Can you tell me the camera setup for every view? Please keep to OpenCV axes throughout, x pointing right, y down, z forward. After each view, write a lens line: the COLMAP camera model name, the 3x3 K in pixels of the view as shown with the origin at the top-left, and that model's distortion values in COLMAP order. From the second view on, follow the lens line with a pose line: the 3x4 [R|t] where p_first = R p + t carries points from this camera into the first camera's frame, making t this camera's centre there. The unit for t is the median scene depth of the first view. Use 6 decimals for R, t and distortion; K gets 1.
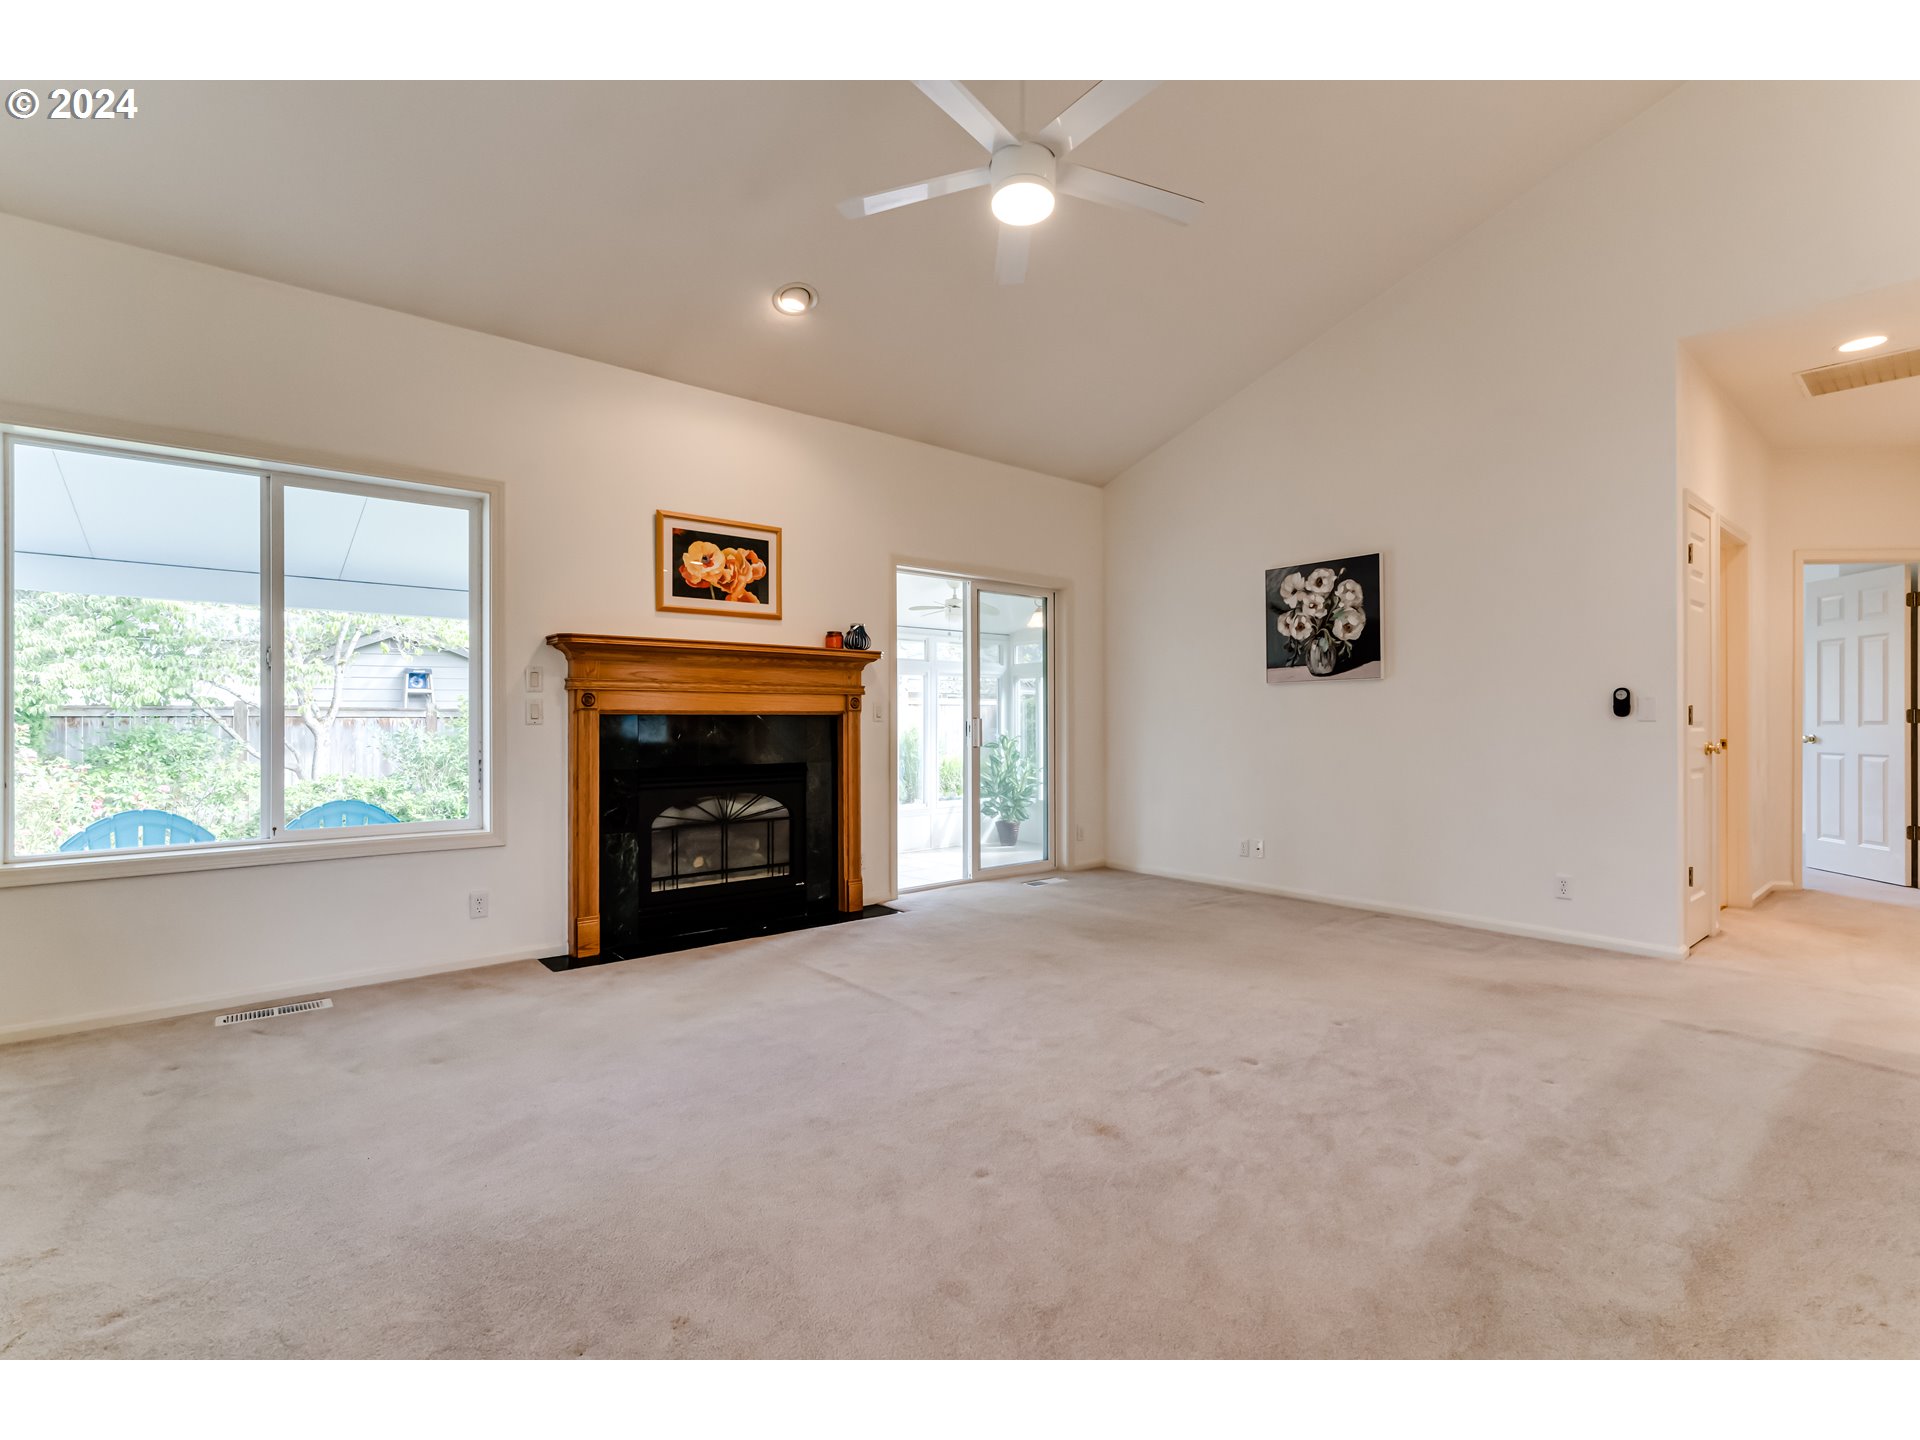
lens RADIAL K [[871.5, 0, 960.0], [0, 871.5, 720.0], [0, 0, 1]] dist [0.000259, 0.000164]
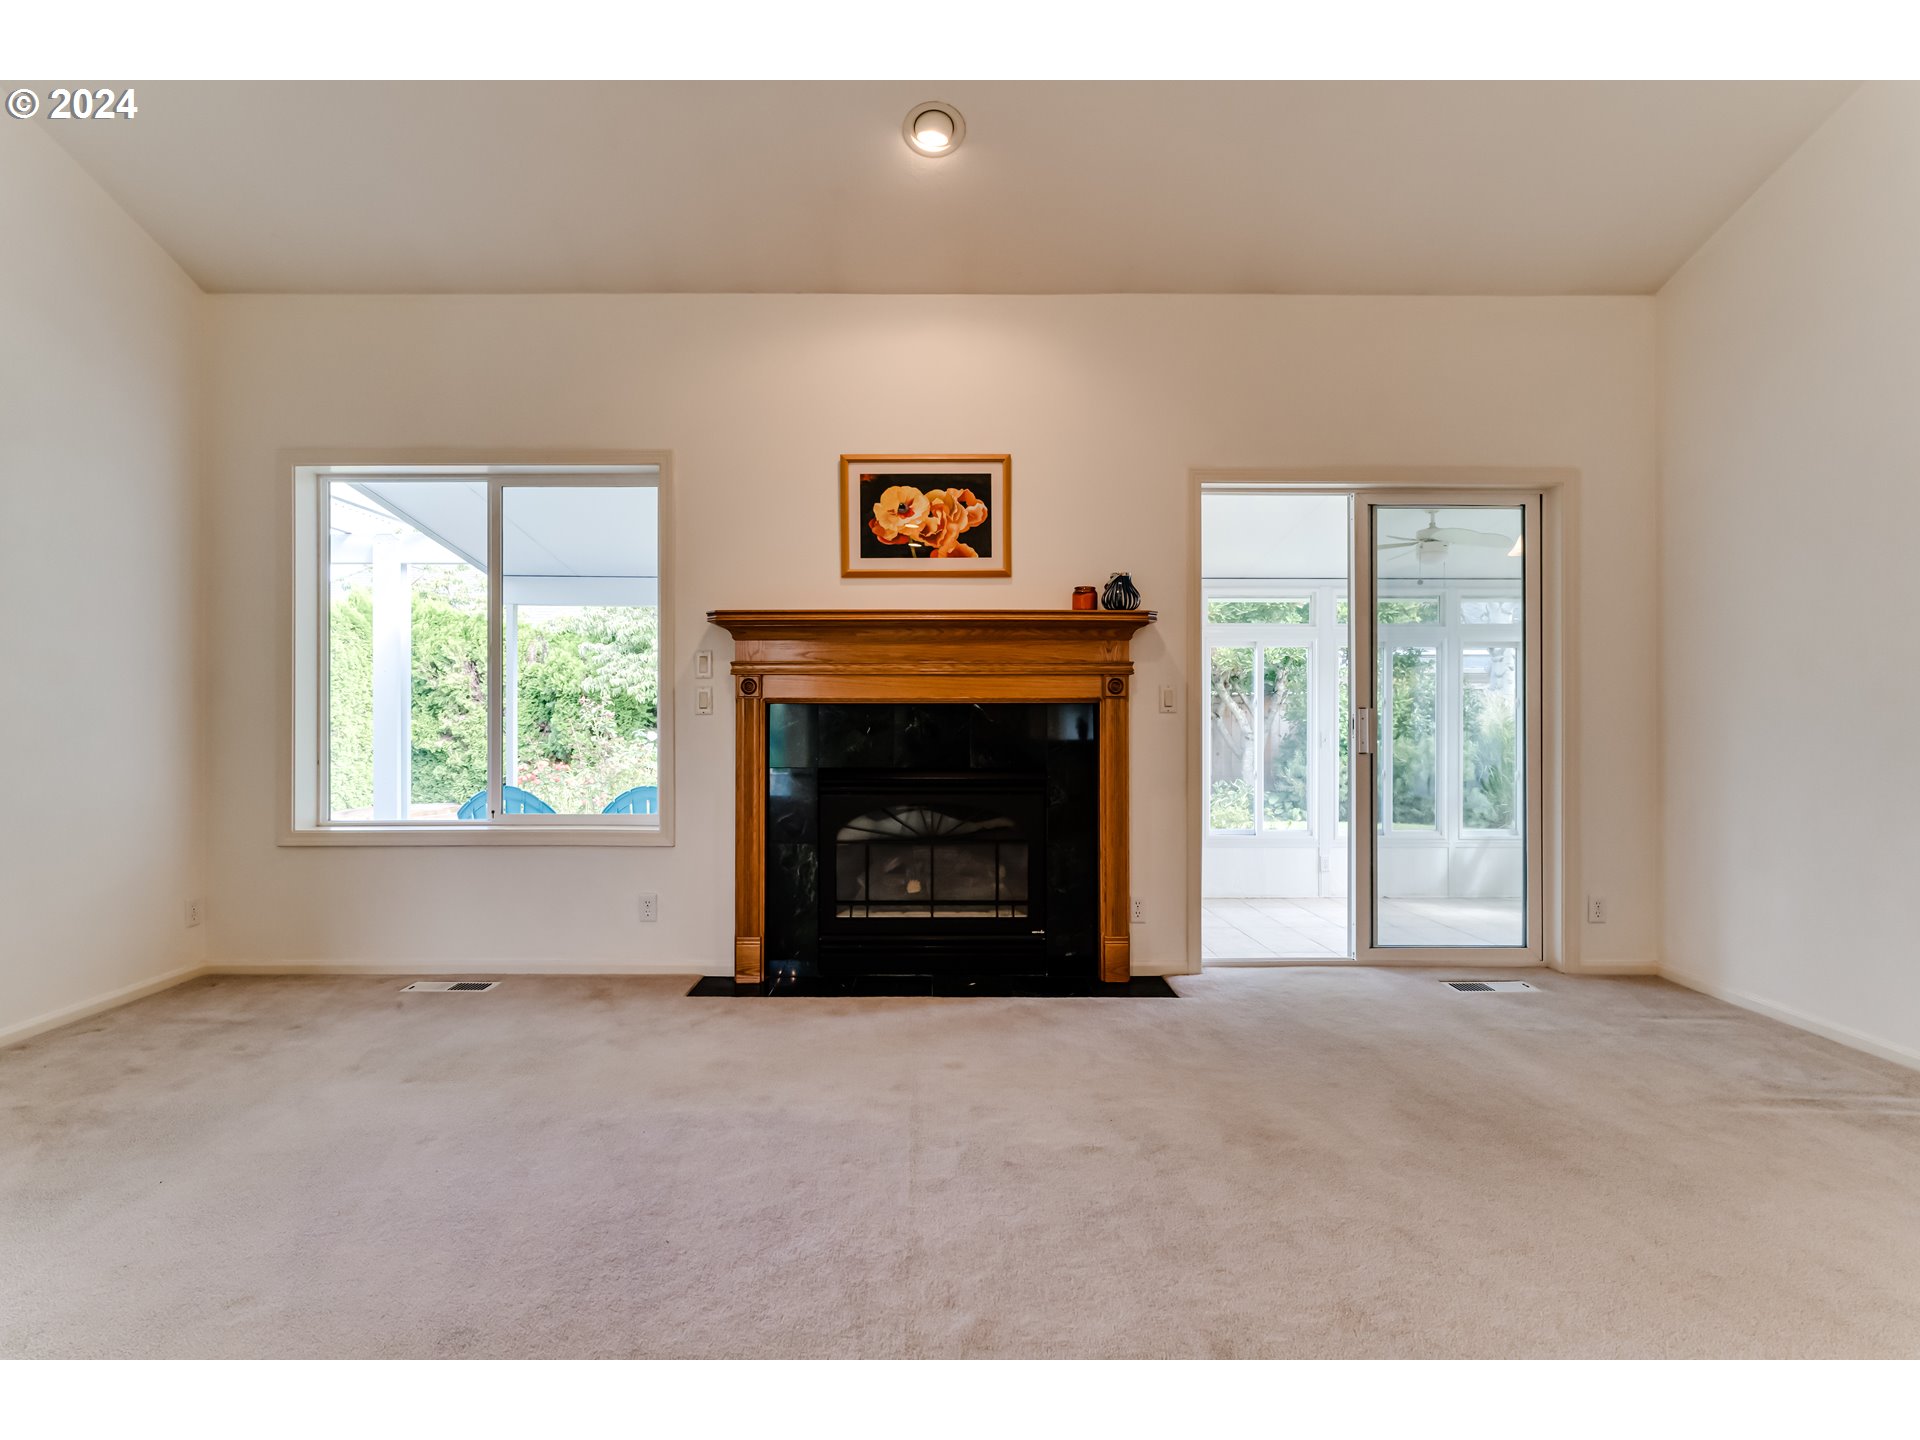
lens RADIAL K [[937.4, 0, 960.1], [0, 937.4, 709.7], [0, 0, 1]] dist [0.001778, 0.000441]
pose [[0.773141, 0.000617, -0.634234, 0.284585], [-0.002197, 0.999996, -0.001705, 0.001111], [0.634231, 0.002711, 0.773139, 0.362430]]
